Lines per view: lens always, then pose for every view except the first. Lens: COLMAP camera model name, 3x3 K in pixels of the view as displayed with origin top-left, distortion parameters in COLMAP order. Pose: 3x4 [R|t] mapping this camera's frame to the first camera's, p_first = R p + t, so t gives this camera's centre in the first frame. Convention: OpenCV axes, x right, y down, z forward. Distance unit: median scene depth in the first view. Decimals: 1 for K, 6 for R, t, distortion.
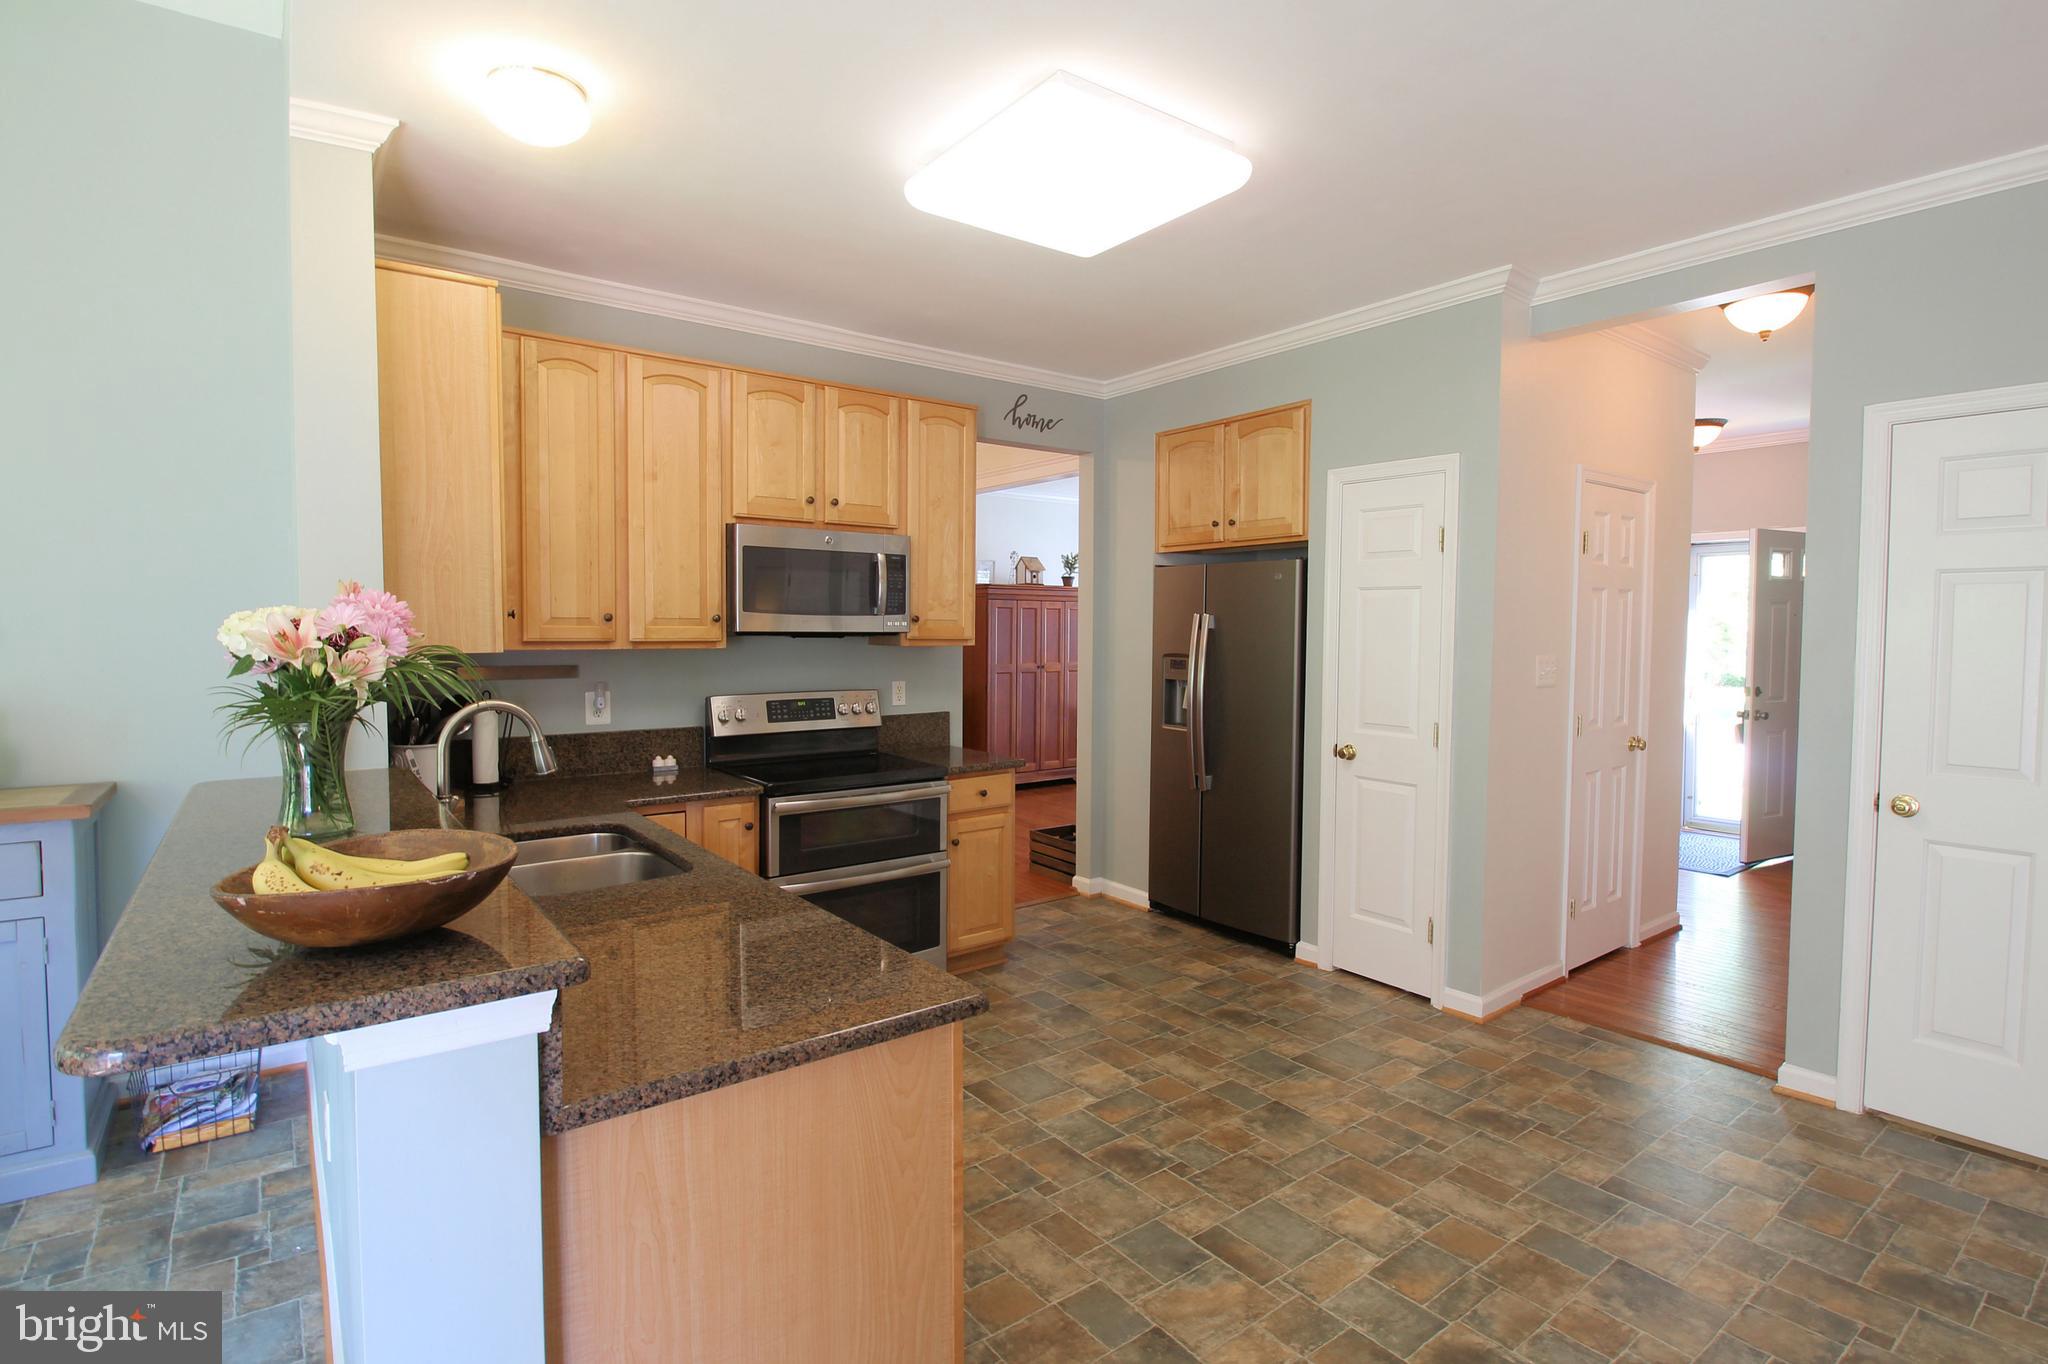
lens RADIAL K [[982.6, 0, 1042.0], [0, 982.6, 674.4], [0, 0, 1]] dist [-0.002474, -0.008060]
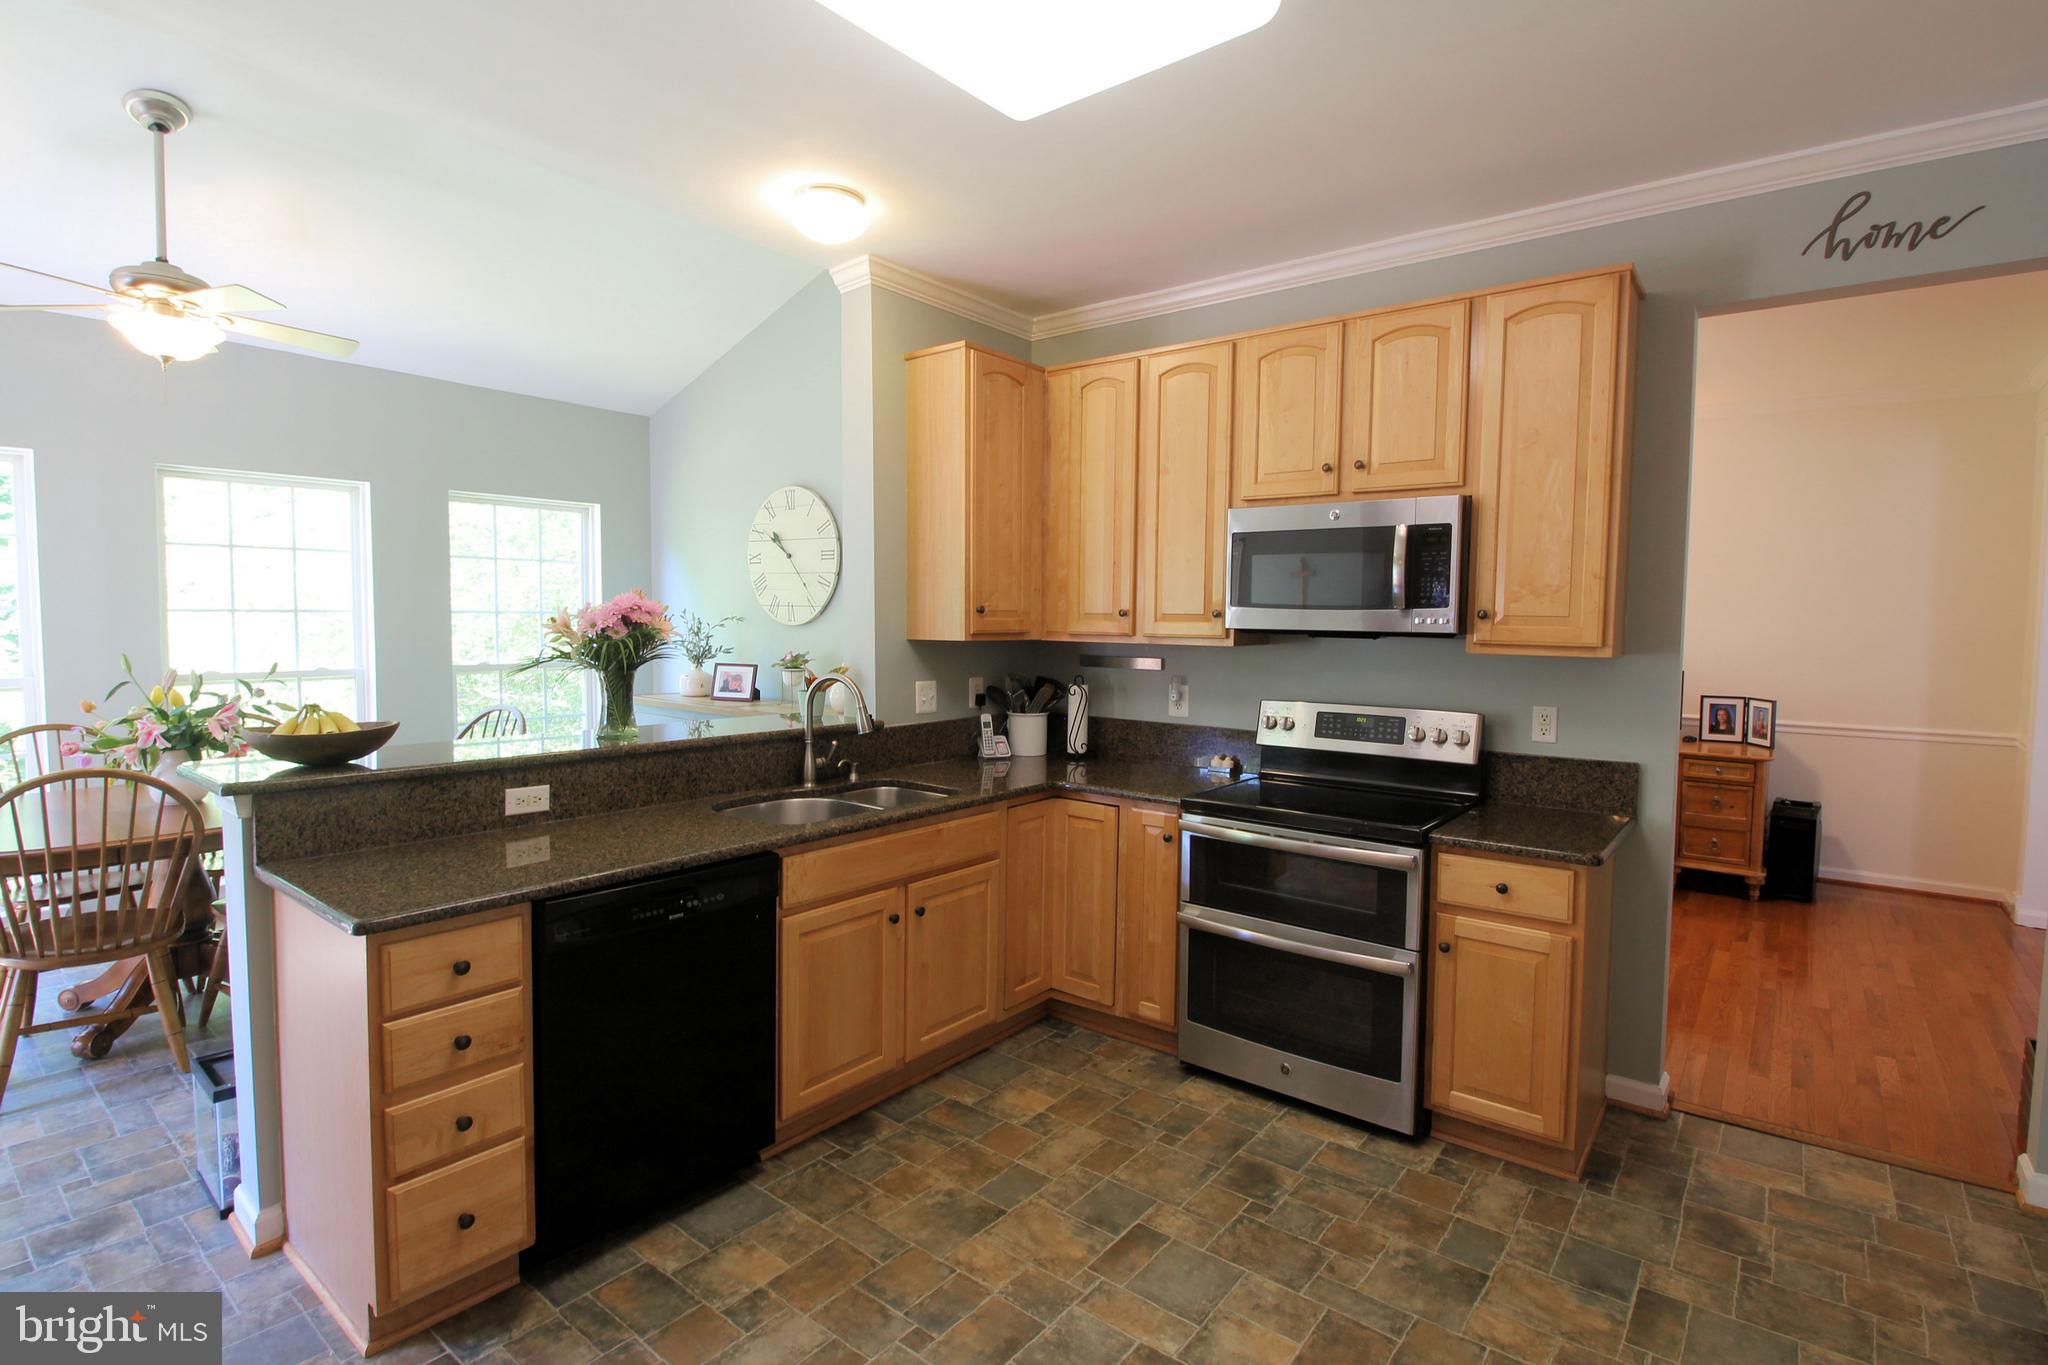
lens RADIAL K [[982.6, 0, 1039.9], [0, 982.6, 667.4], [0, 0, 1]] dist [-0.002474, -0.008060]
pose [[0.249784, 0.049311, -0.967045, 0.470906], [-0.057251, 0.997707, 0.036087, -0.027175], [0.966608, 0.046350, 0.252034, 0.541462]]
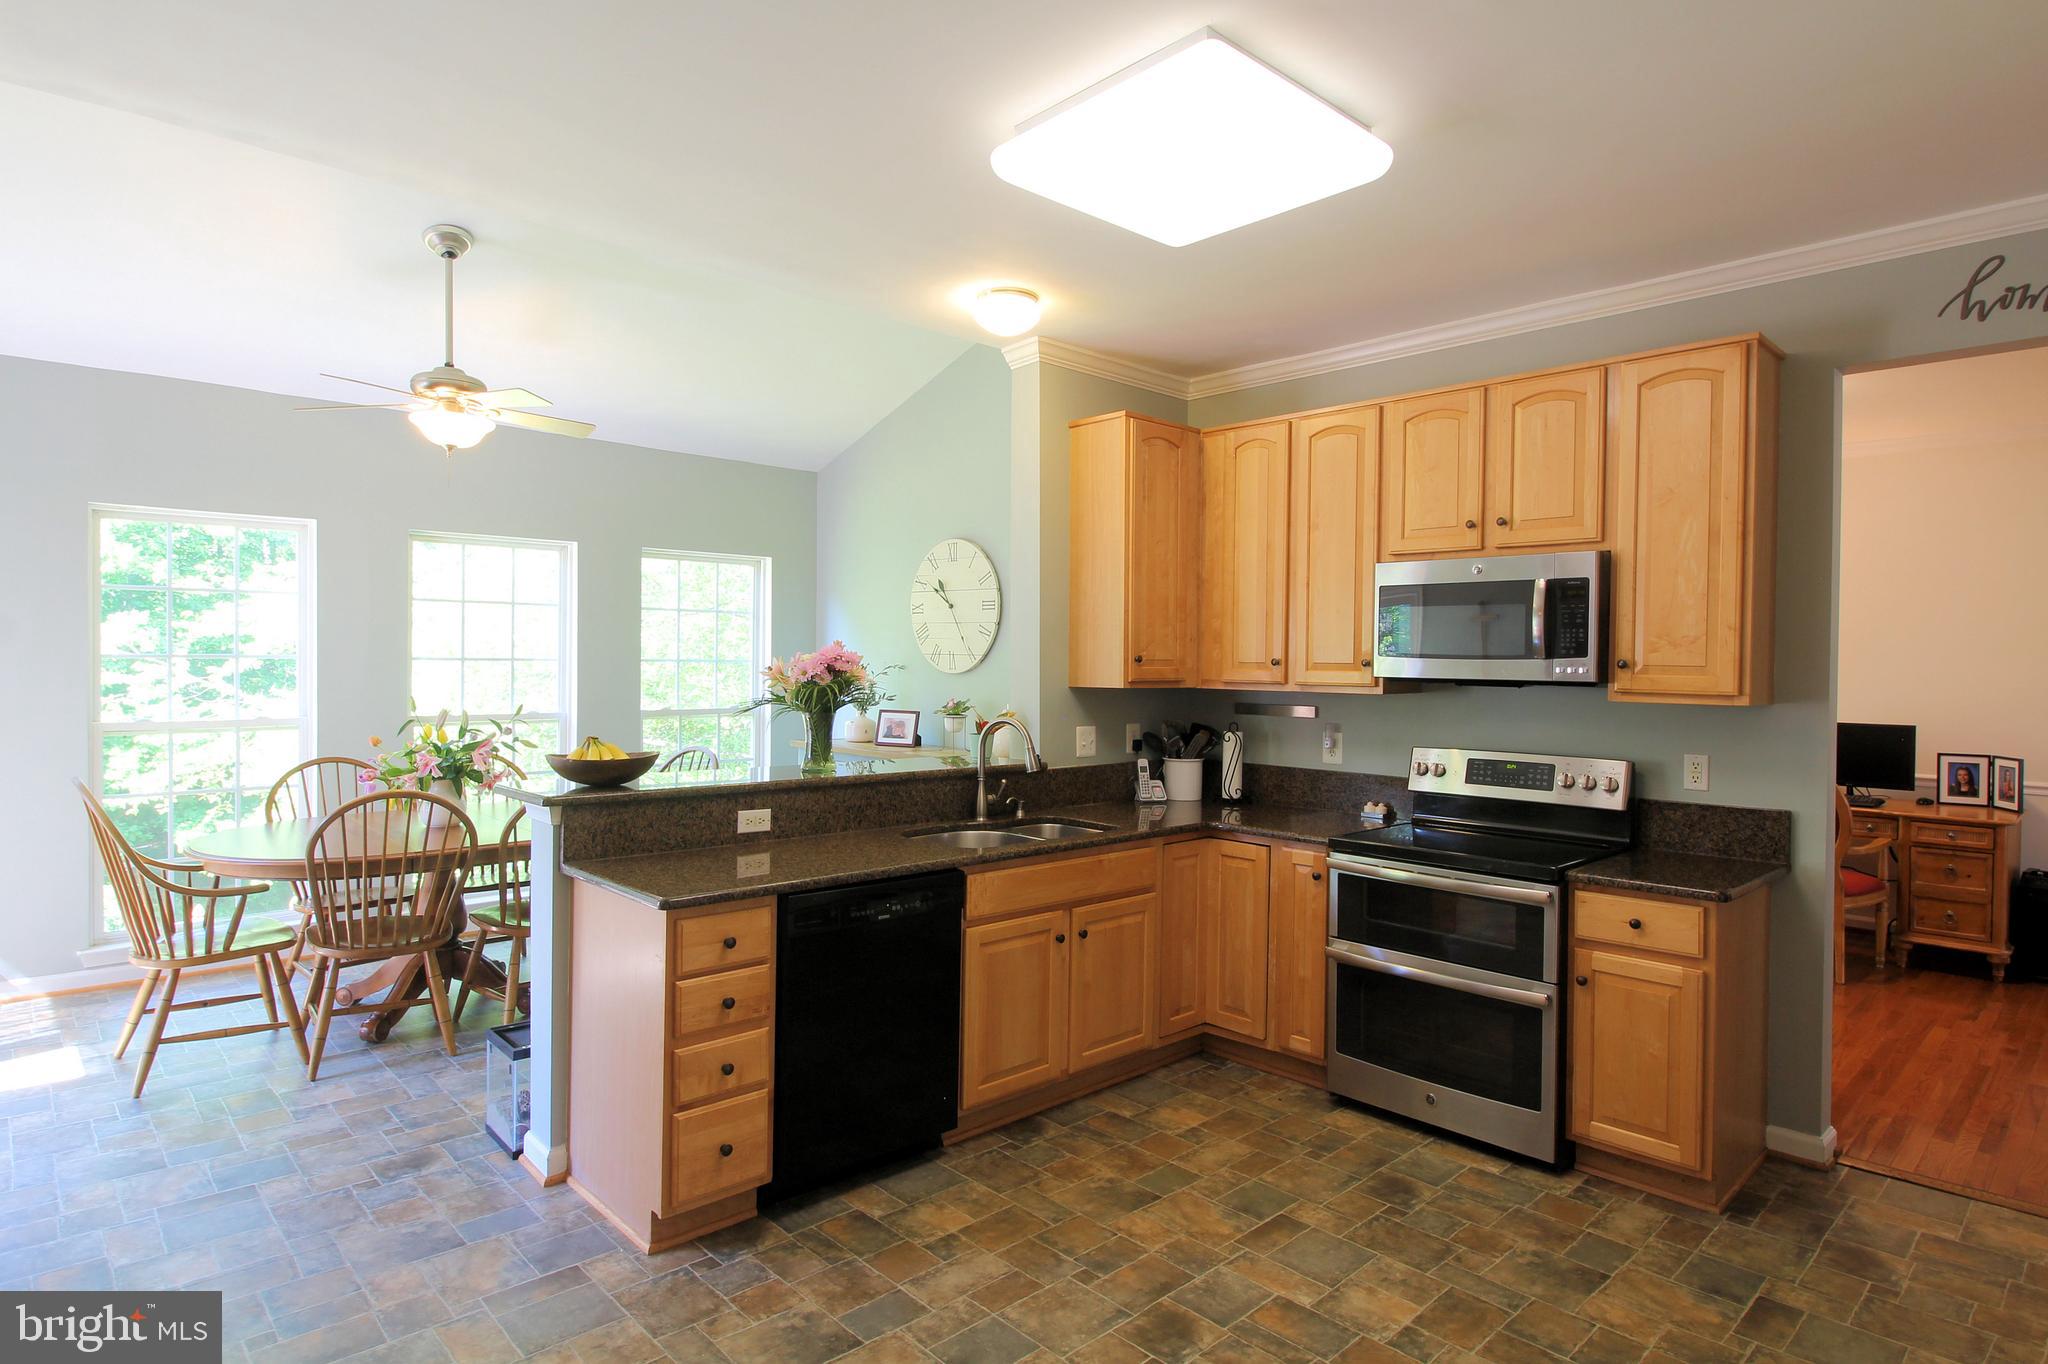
lens RADIAL K [[1110.4, 0, 1043.0], [0, 1110.4, 669.7], [0, 0, 1]] dist [-0.002896, -0.006382]
pose [[0.111639, 0.004387, -0.993739, 0.642476], [-0.059531, 0.998224, -0.002281, -0.025930], [0.991964, 0.059413, 0.111702, 0.502267]]
